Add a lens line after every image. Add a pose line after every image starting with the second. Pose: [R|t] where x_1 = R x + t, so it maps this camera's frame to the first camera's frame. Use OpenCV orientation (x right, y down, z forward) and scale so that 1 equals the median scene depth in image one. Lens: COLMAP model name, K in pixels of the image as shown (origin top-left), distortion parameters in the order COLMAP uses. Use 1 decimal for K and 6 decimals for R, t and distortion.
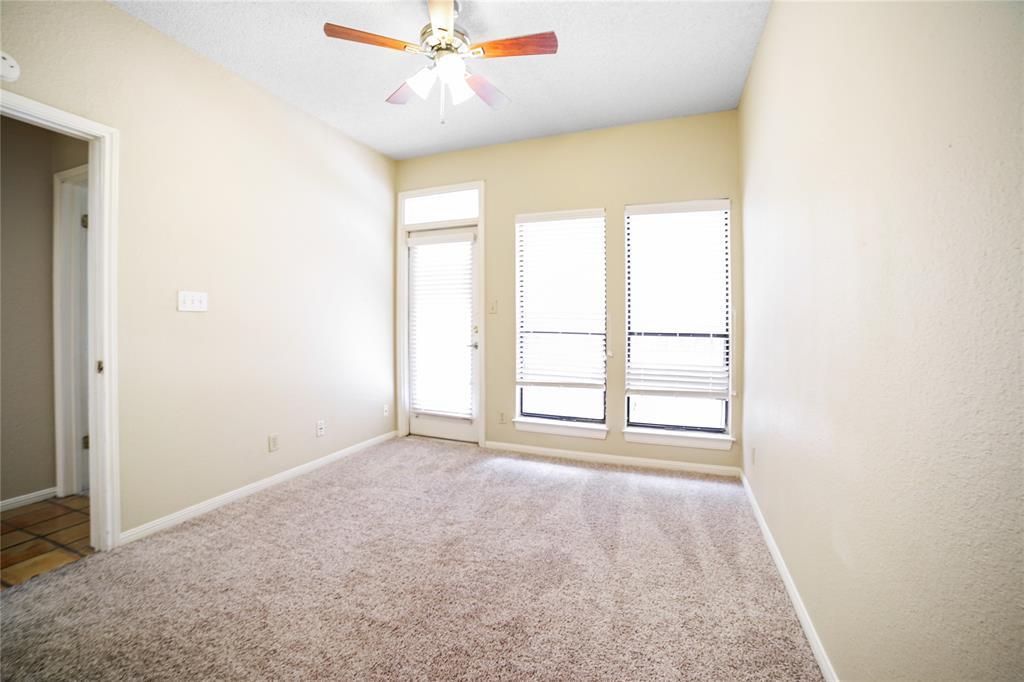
lens RADIAL K [[418.7, 0, 511.4], [0, 418.7, 316.6], [0, 0, 1]] dist [-0.100400, 0.000029]
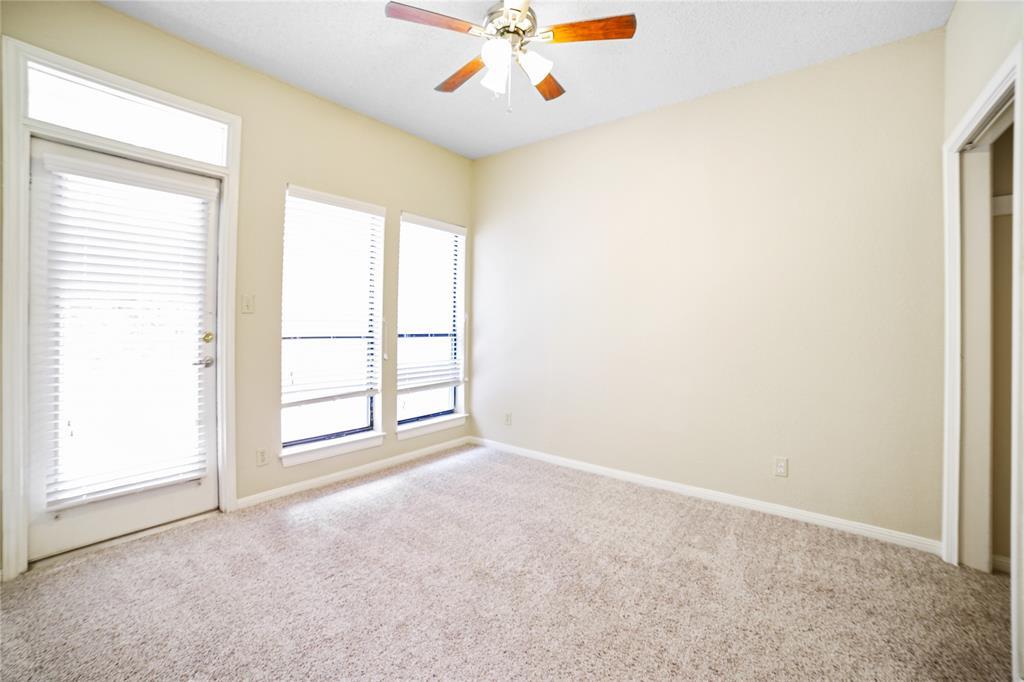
lens RADIAL K [[407.1, 0, 511.1], [0, 407.1, 322.4], [0, 0, 1]] dist [-0.058867, 0.000192]
pose [[0.327239, 0.000058, 0.944942, -0.578493], [-0.004893, 0.999987, 0.001633, 0.005207], [-0.944929, -0.005158, 0.327235, 0.407829]]
